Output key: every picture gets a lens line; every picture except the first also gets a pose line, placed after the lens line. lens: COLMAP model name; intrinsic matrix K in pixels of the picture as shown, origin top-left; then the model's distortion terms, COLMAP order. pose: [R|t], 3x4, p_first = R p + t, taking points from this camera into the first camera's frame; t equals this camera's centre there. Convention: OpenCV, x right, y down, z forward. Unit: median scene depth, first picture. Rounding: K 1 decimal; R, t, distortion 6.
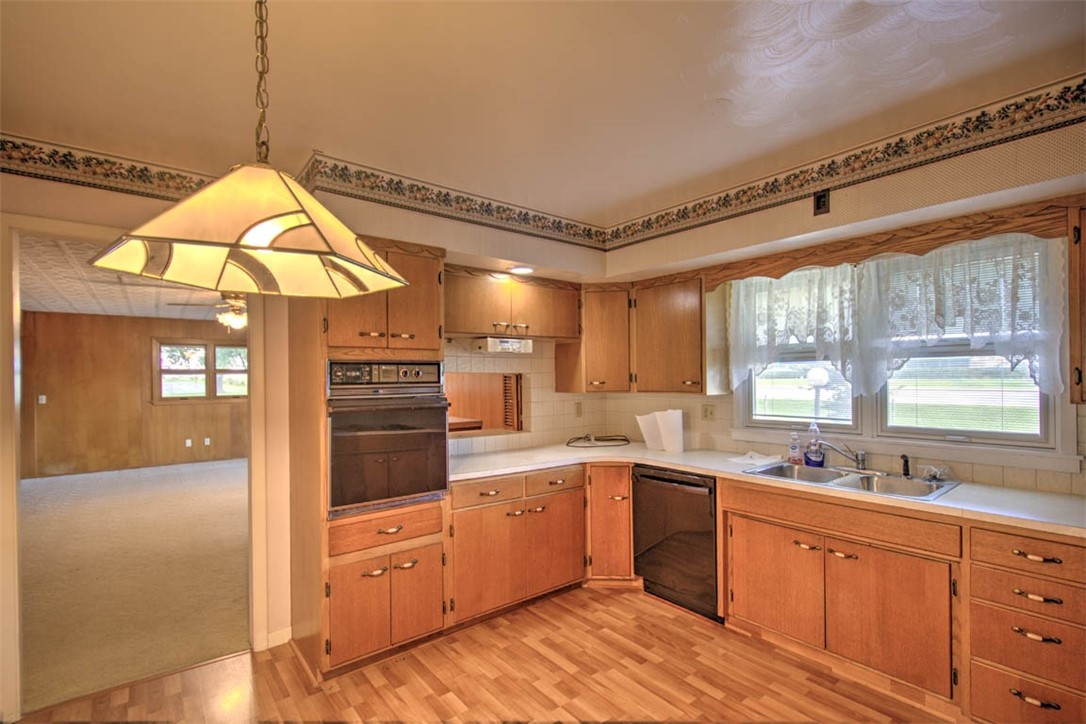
lens RADIAL K [[506.1, 0, 547.6], [0, 506.1, 366.5], [0, 0, 1]] dist [0.000420, -0.000275]
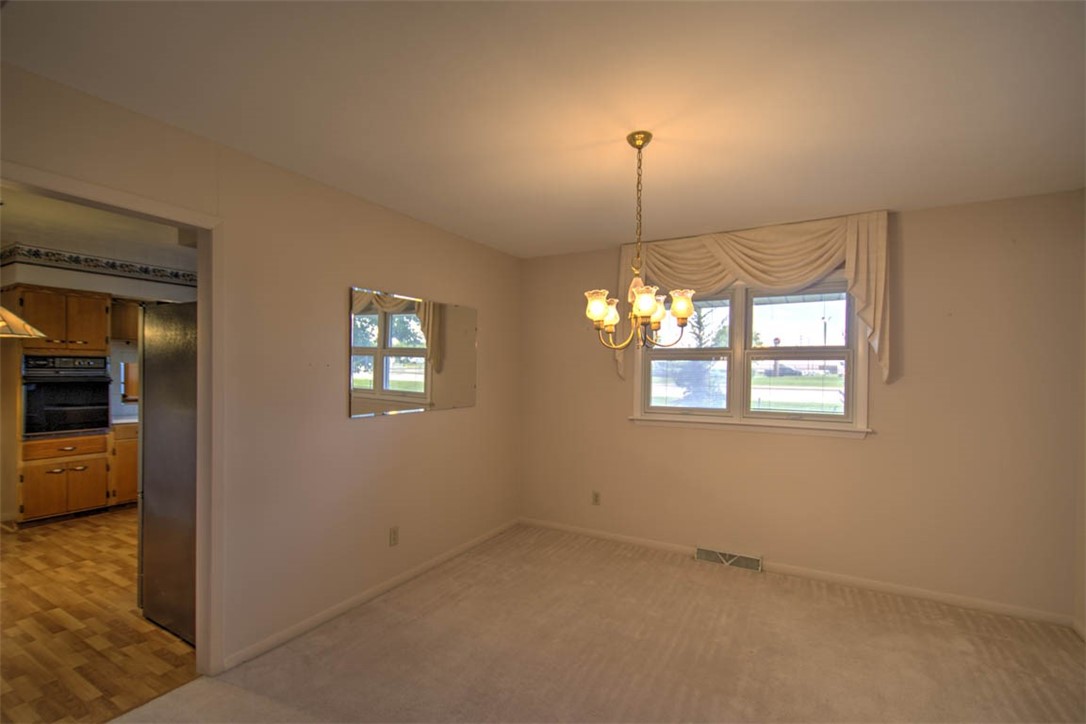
lens RADIAL K [[506.1, 0, 539.7], [0, 506.1, 366.4], [0, 0, 1]] dist [0.000420, -0.000275]
pose [[0.942671, 0.010423, 0.333562, 0.682977], [-0.011252, 0.999937, 0.000553, 0.006658], [-0.333535, -0.004275, 0.942728, -1.288588]]
